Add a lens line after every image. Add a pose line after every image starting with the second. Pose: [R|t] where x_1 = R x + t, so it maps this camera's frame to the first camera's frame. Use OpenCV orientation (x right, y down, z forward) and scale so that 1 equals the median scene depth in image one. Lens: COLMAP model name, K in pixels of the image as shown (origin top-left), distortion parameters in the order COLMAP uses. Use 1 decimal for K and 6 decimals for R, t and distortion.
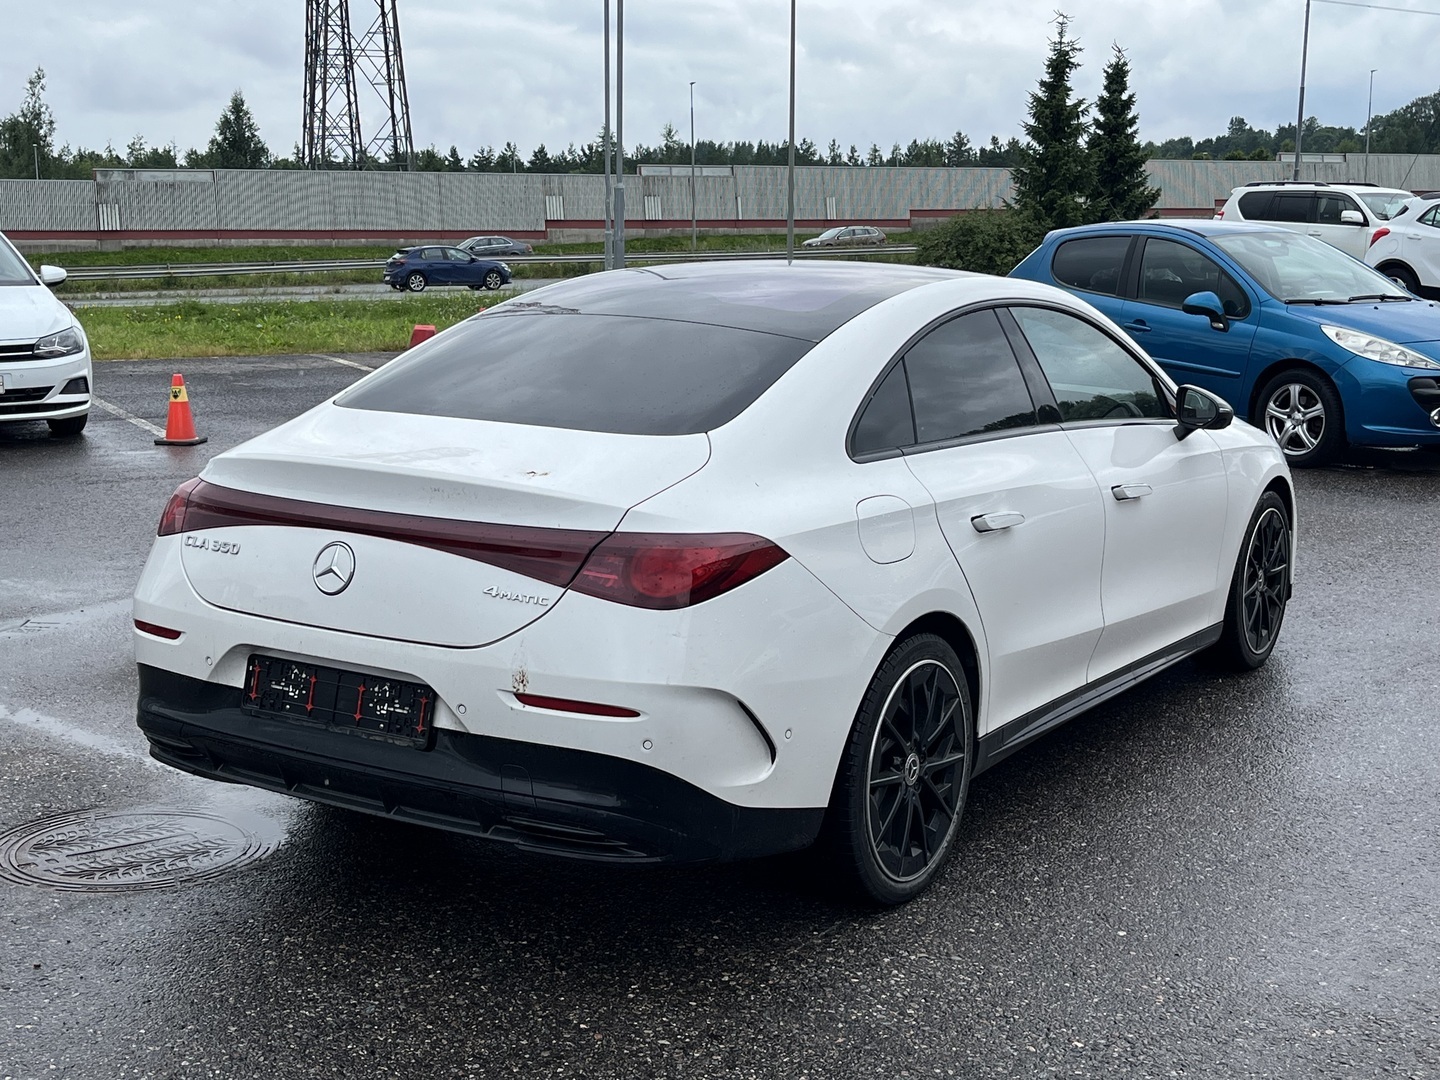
lens RADIAL K [[1900.3, 0, 722.6], [0, 1900.3, 545.1], [0, 0, 1]] dist [0.014632, 0.000000]
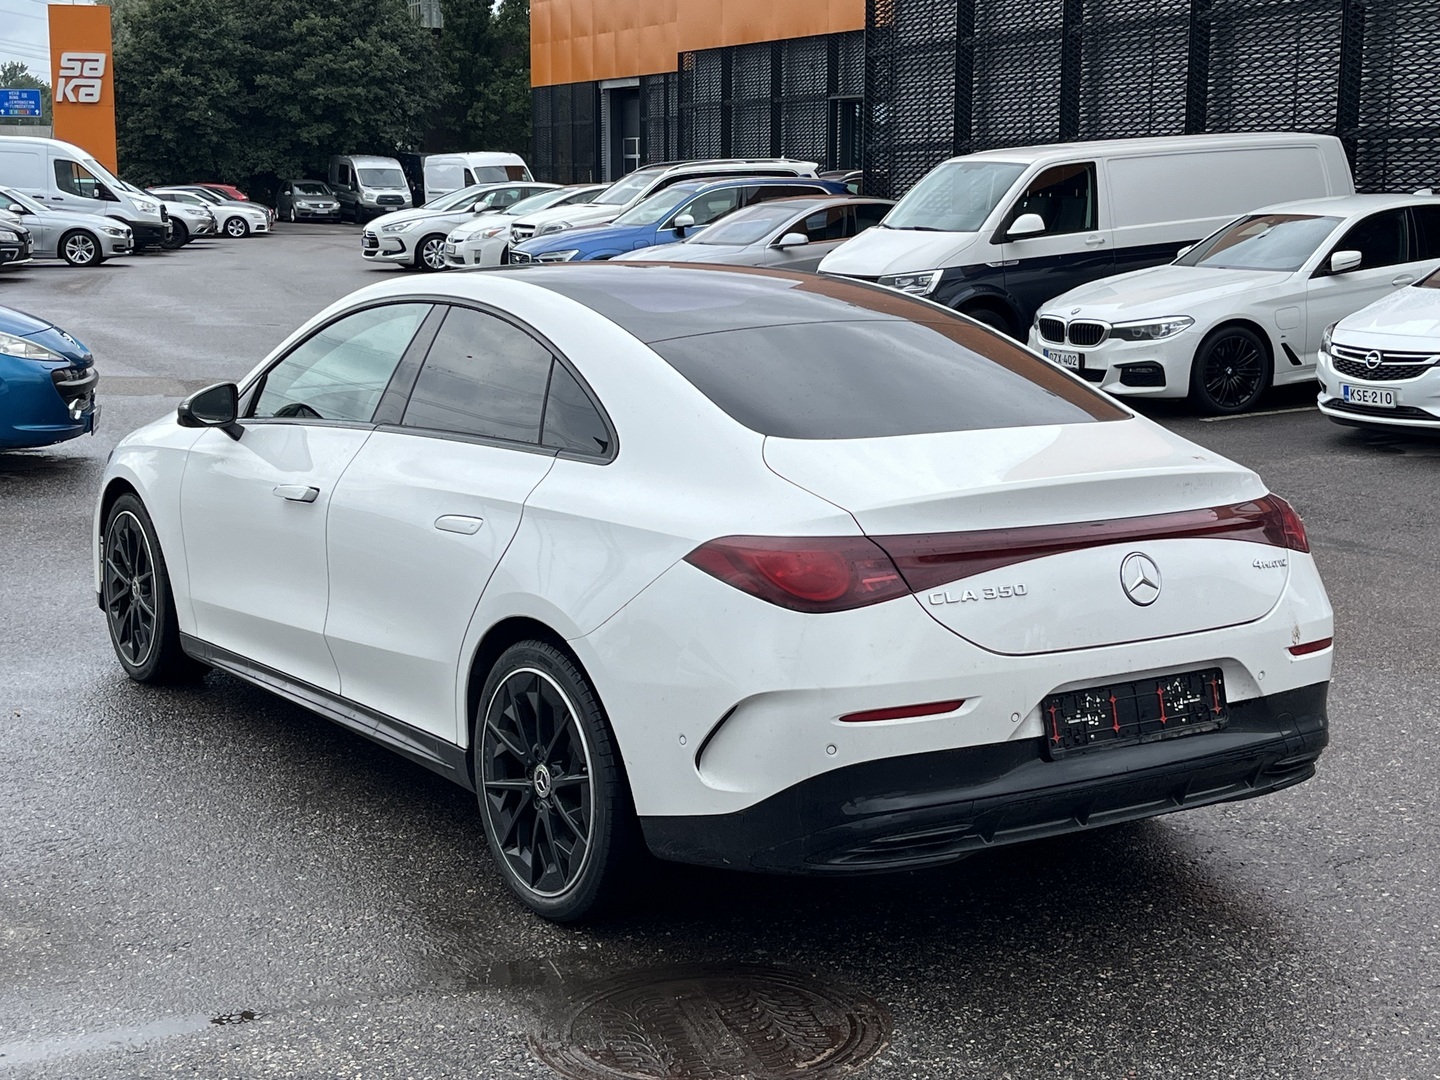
lens RADIAL K [[2095.9, 0, 725.9], [0, 2095.9, 542.6], [0, 0, 1]] dist [0.034560, 0.000000]
pose [[0.414776, -0.154900, 0.896642, -0.197238], [0.158449, 0.982644, 0.096461, -0.022742], [-0.896022, 0.102063, 0.432121, 0.110539]]
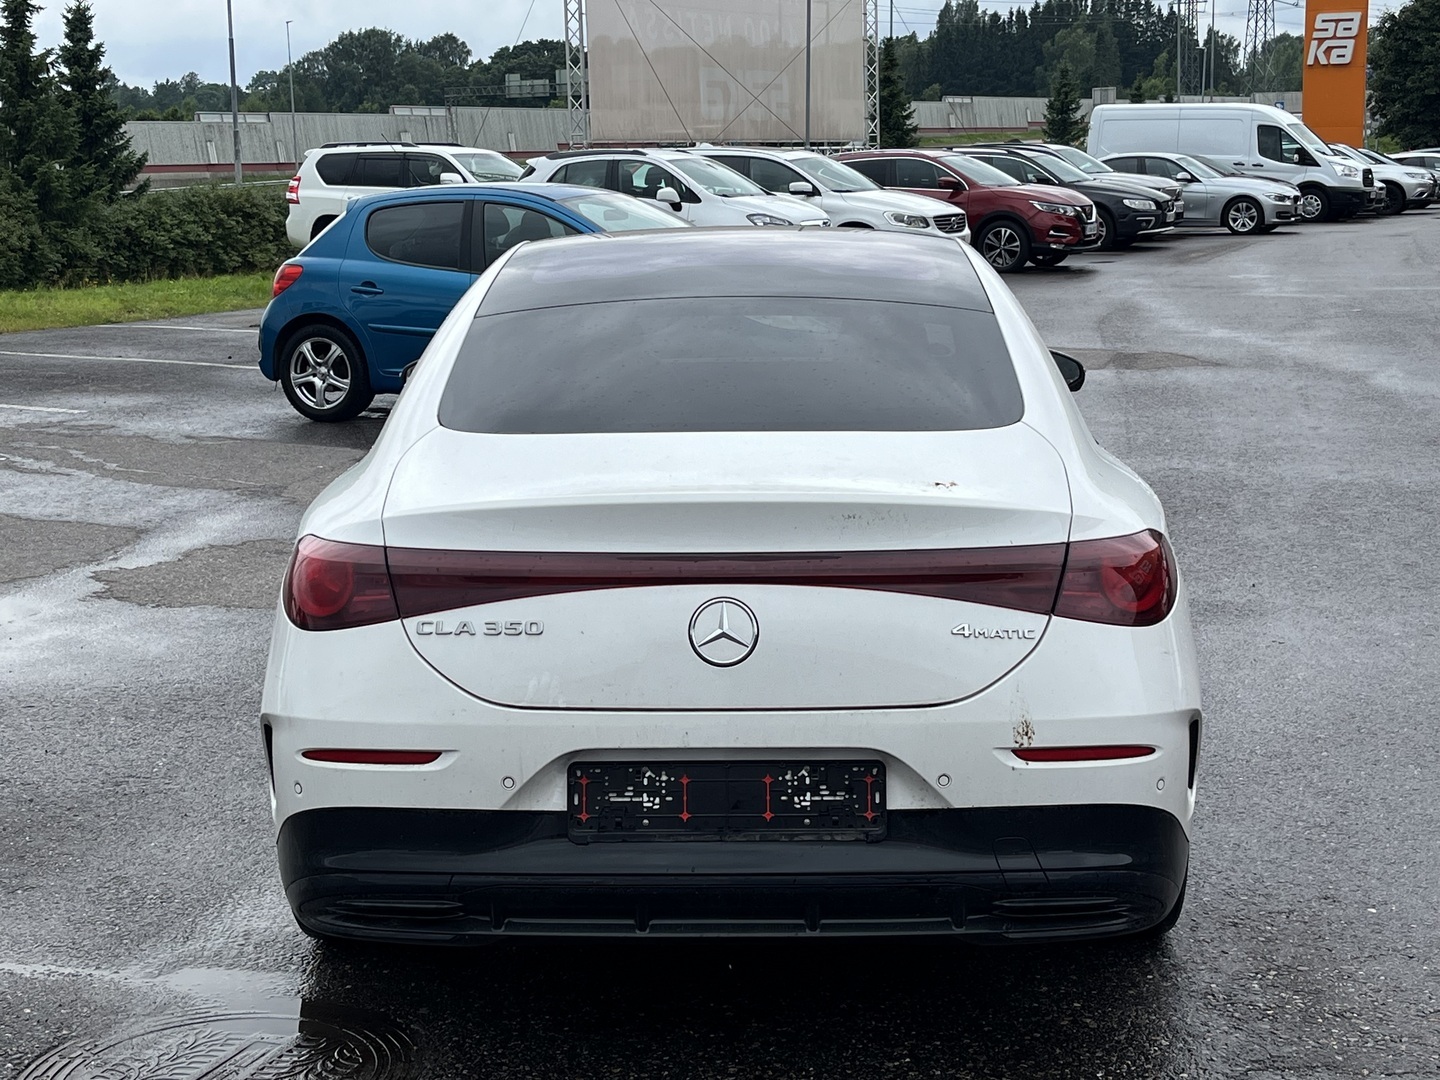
lens RADIAL K [[2148.3, 0, 709.4], [0, 2148.3, 530.1], [0, 0, 1]] dist [0.063036, 0.000000]
pose [[0.861180, -0.105799, 0.497167, -0.099078], [0.112105, 0.993547, 0.017245, -0.006957], [-0.495783, 0.040884, 0.867484, 0.036650]]
